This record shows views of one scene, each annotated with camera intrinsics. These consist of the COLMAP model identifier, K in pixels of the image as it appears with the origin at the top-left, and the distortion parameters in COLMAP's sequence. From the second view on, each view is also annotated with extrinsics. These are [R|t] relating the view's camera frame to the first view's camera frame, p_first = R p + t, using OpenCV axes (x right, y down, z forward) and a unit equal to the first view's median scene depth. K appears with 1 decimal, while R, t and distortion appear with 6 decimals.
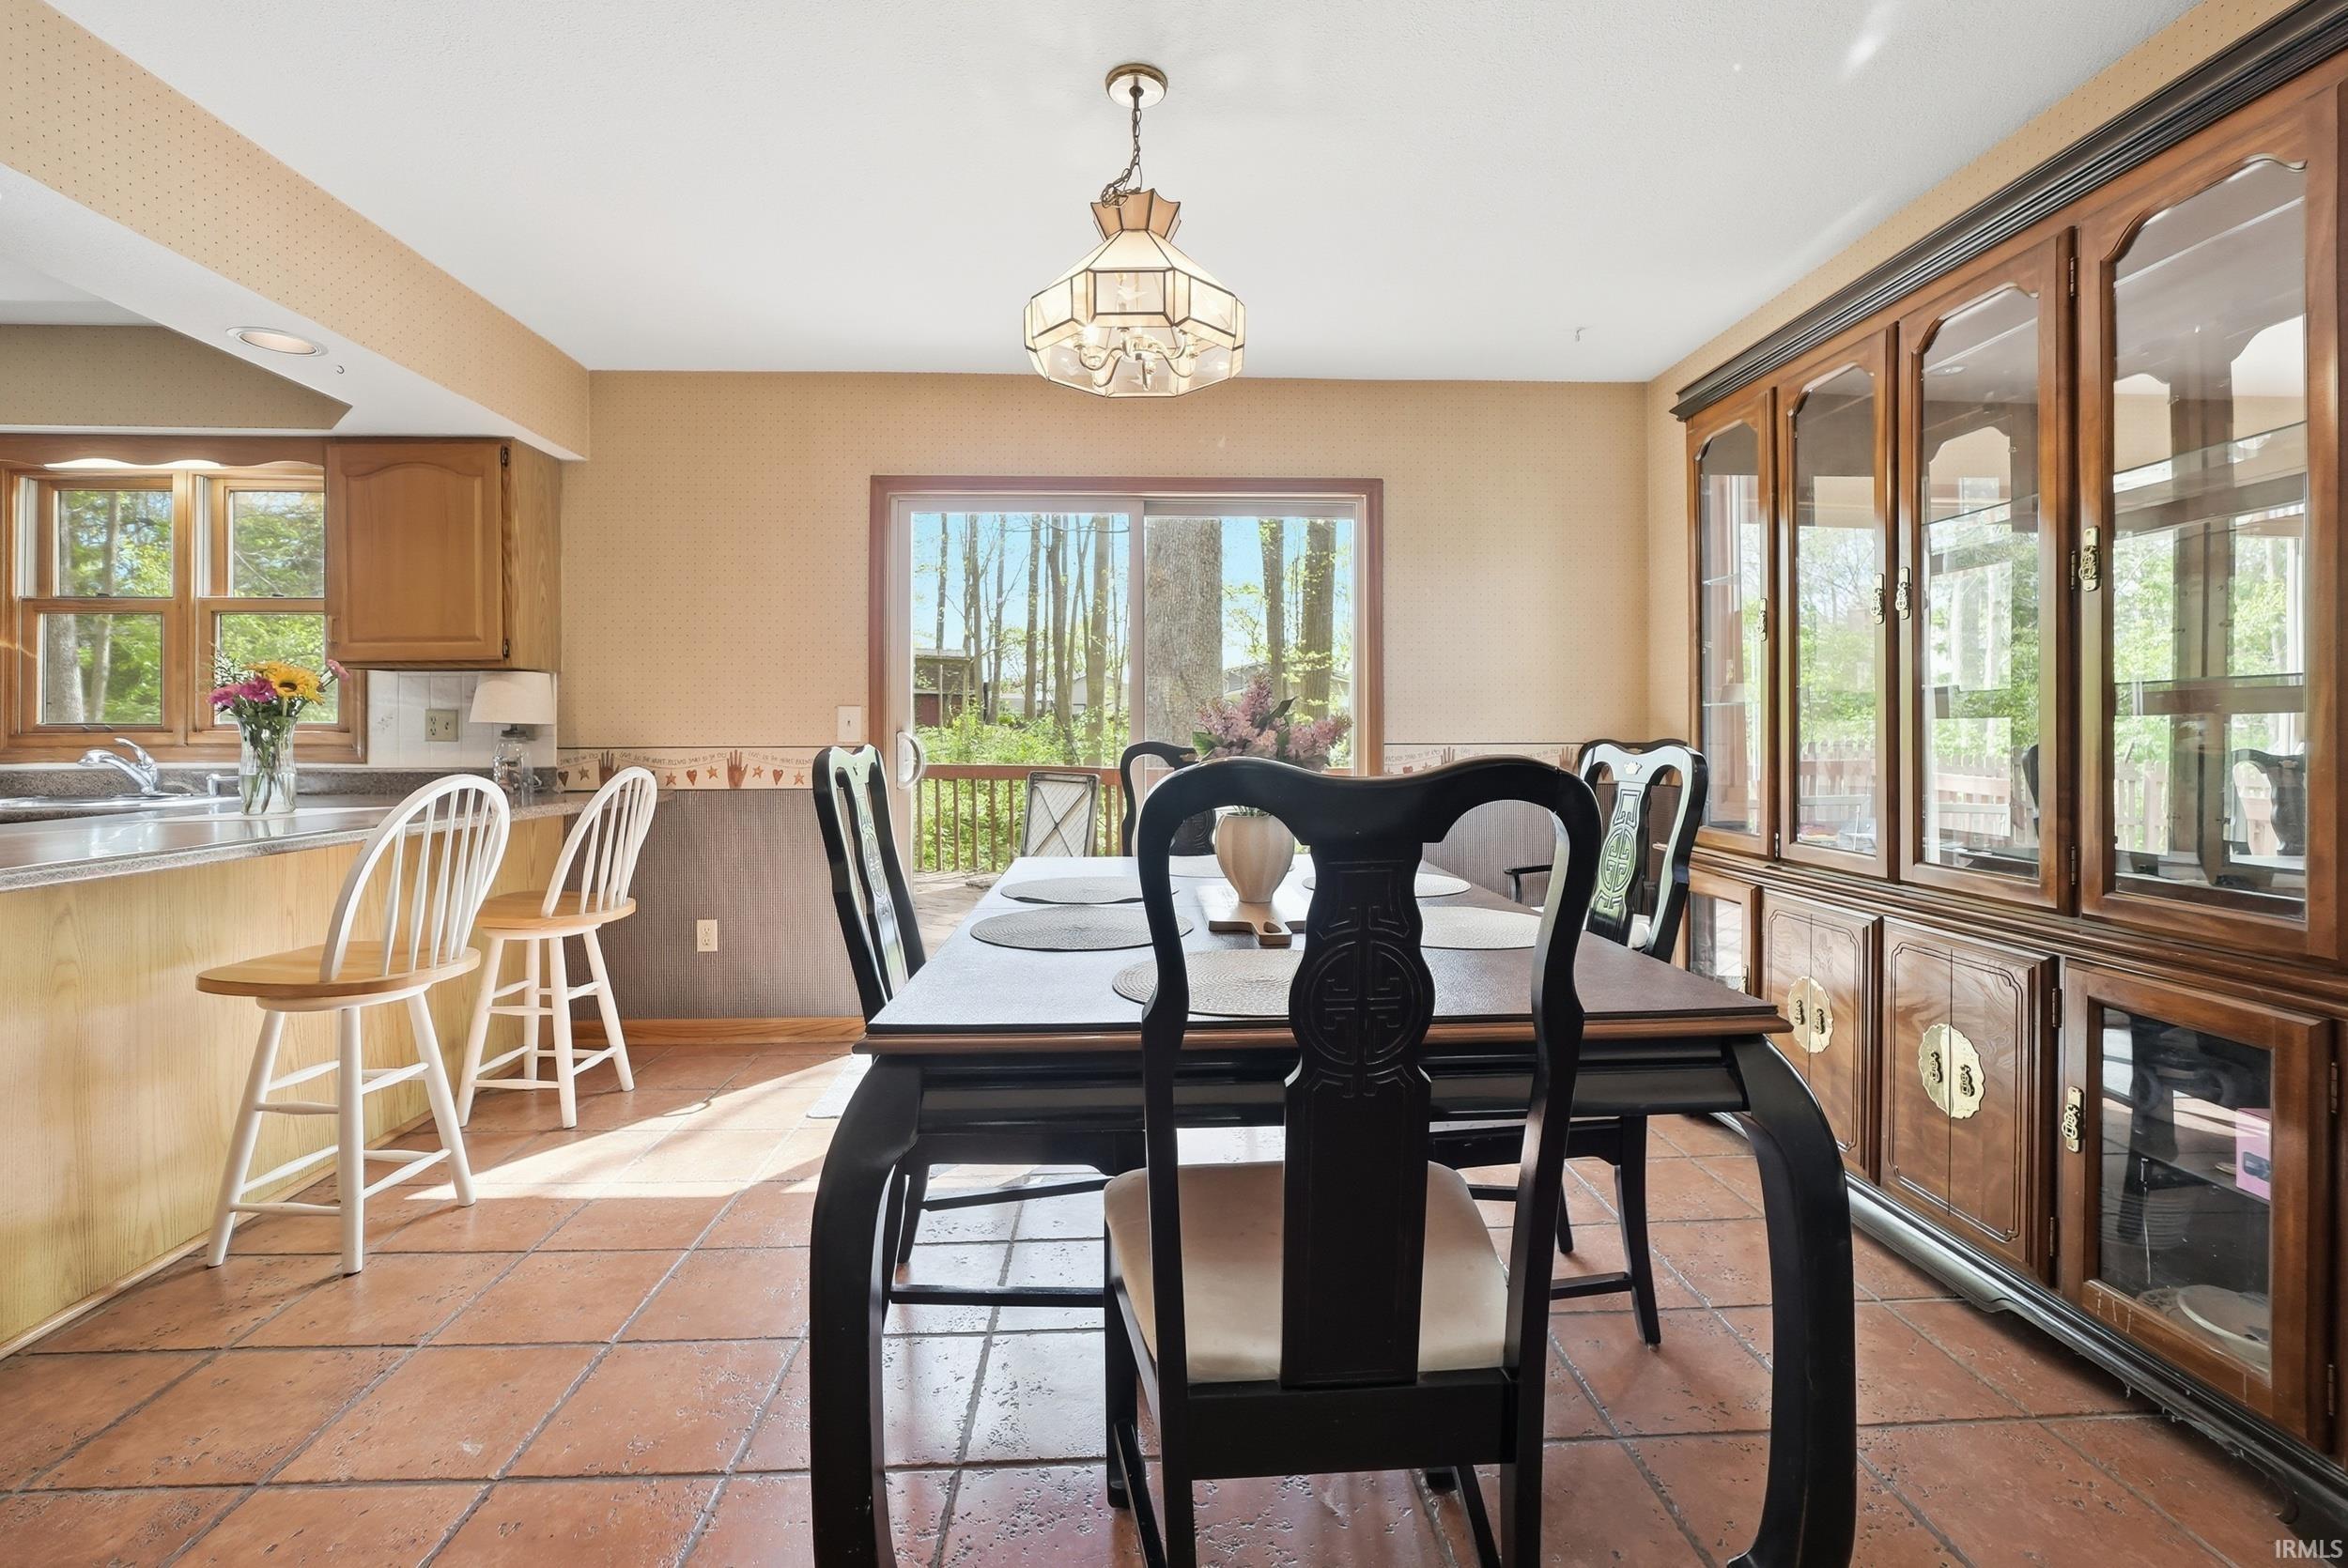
lens RADIAL K [[1009.3, 0, 1179.9], [0, 1009.3, 743.2], [0, 0, 1]] dist [-0.013018, 0.006728]
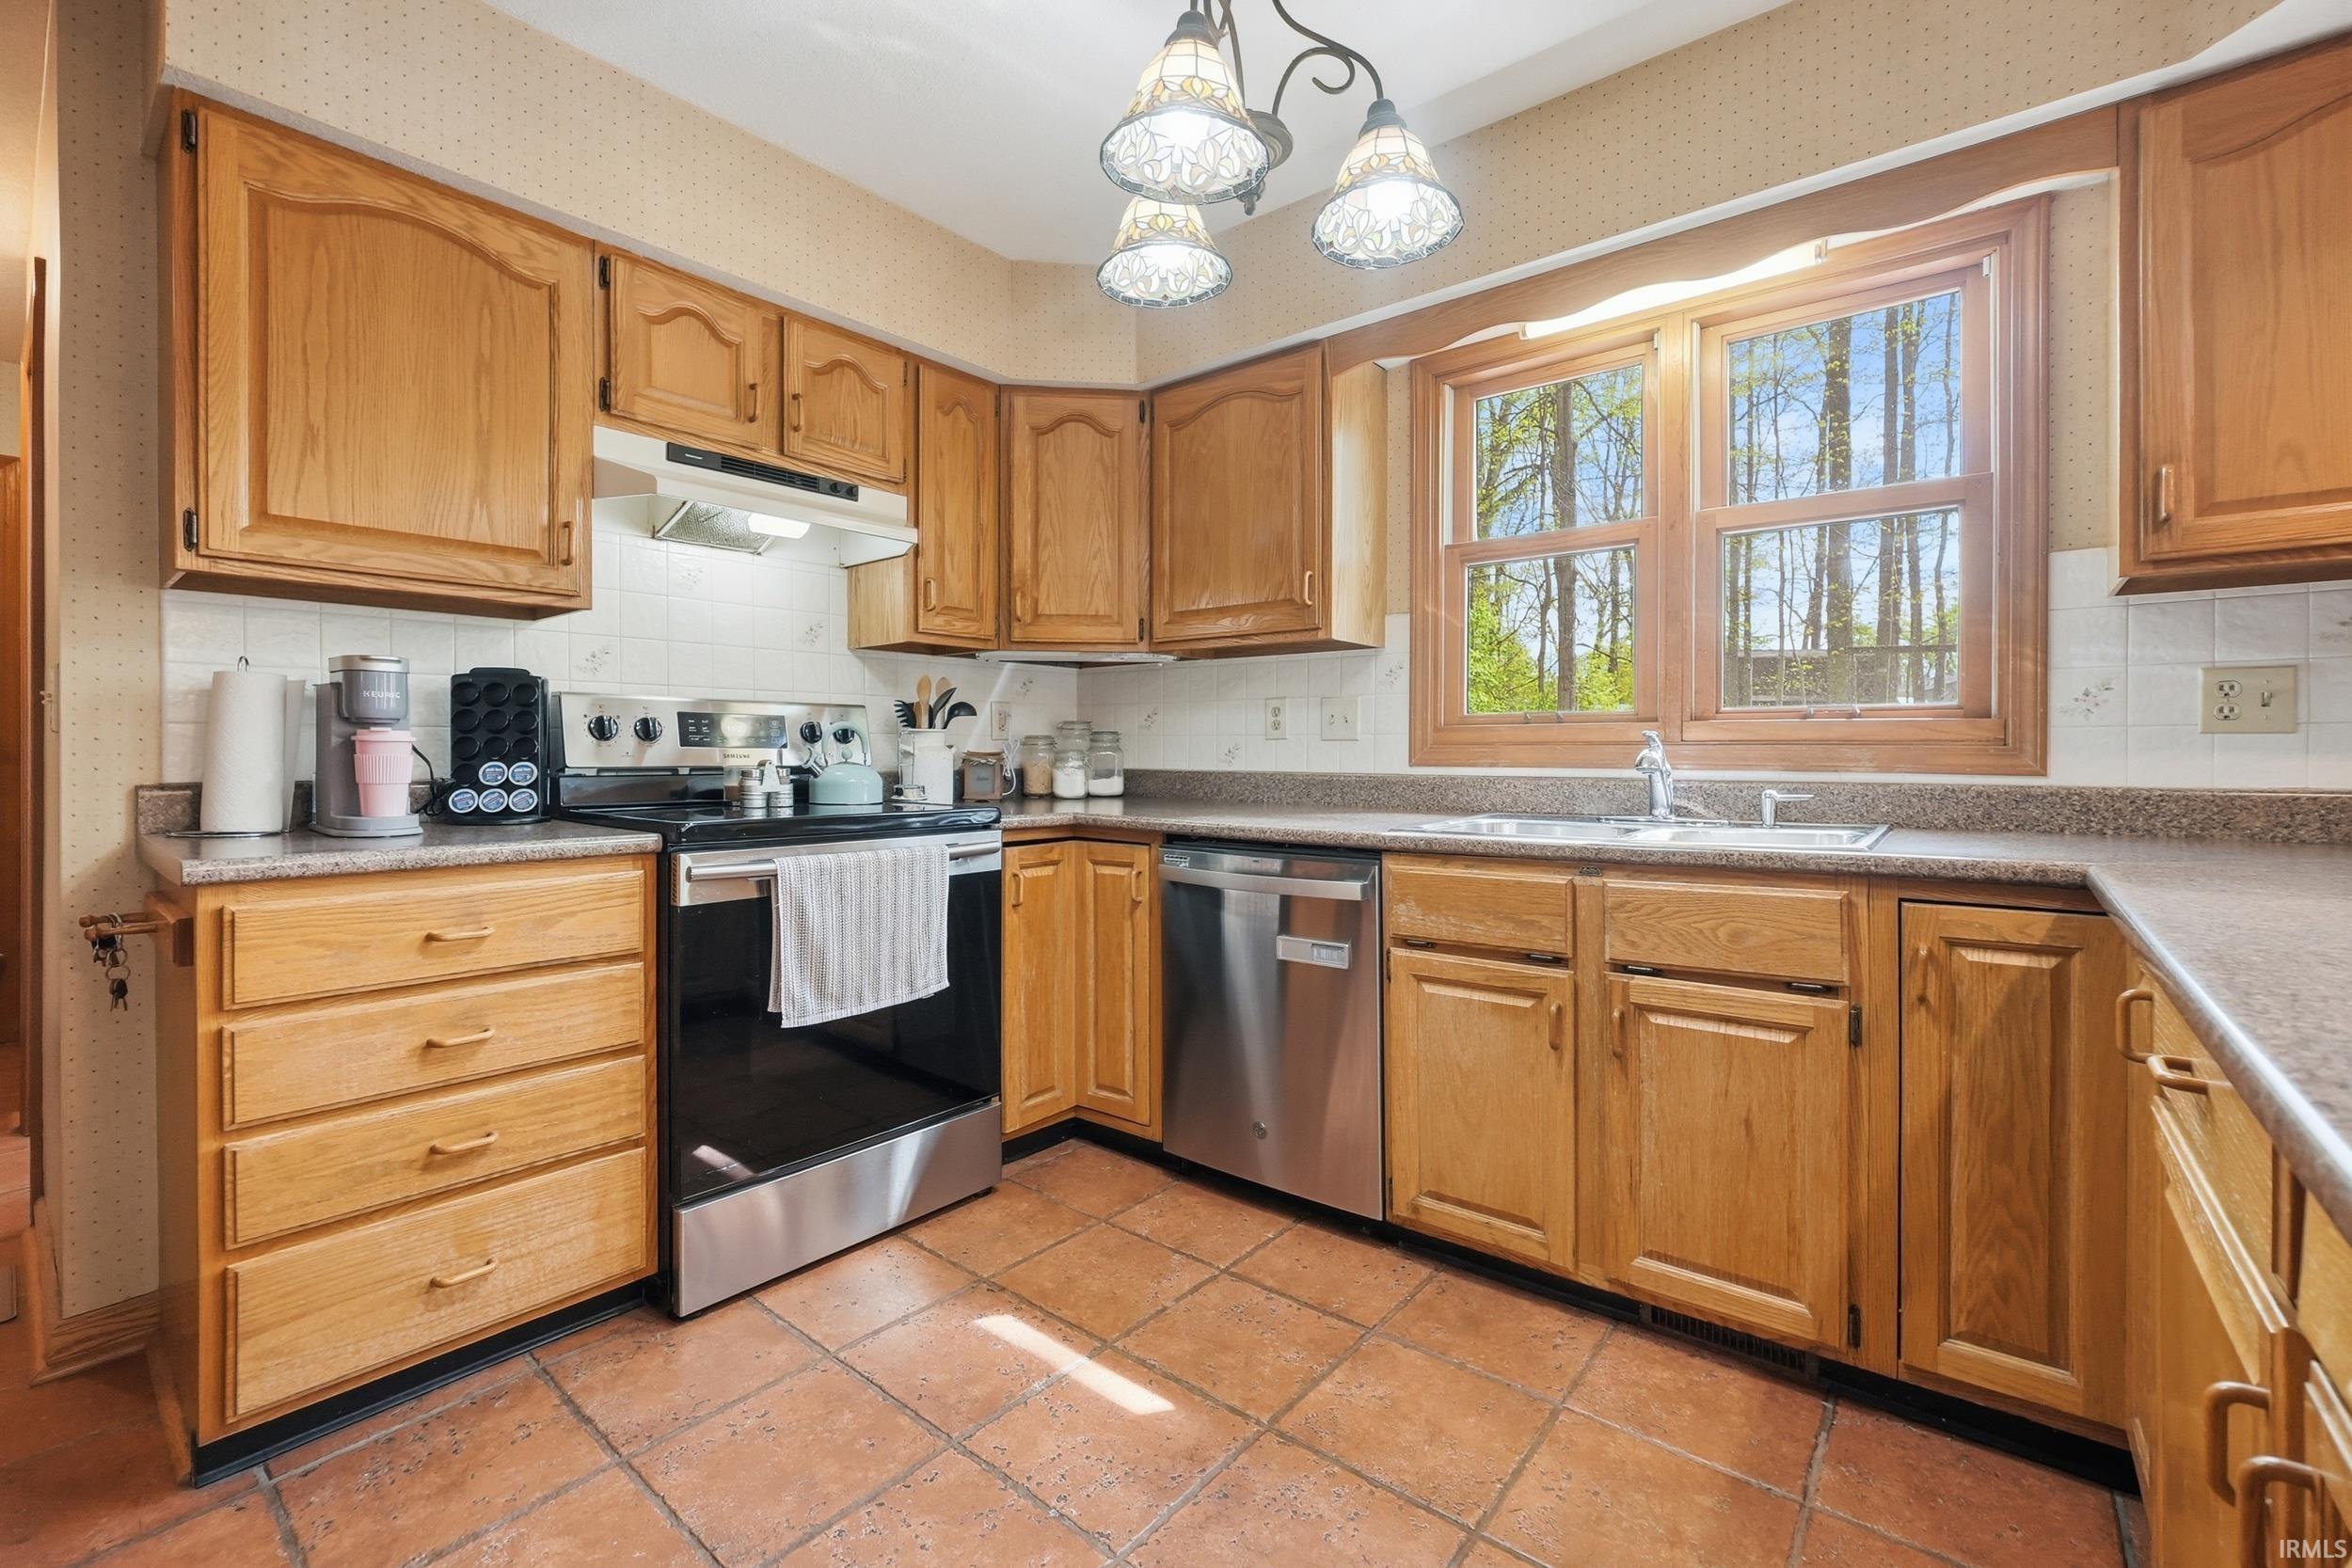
lens RADIAL K [[1011.1, 0, 1178.7], [0, 1011.1, 767.1], [0, 0, 1]] dist [-0.013018, 0.006728]
pose [[0.745411, 0.015884, -0.666416, -0.796398], [-0.012521, 0.999873, 0.009827, 0.015880], [0.666487, 0.001019, 0.745516, 0.306365]]
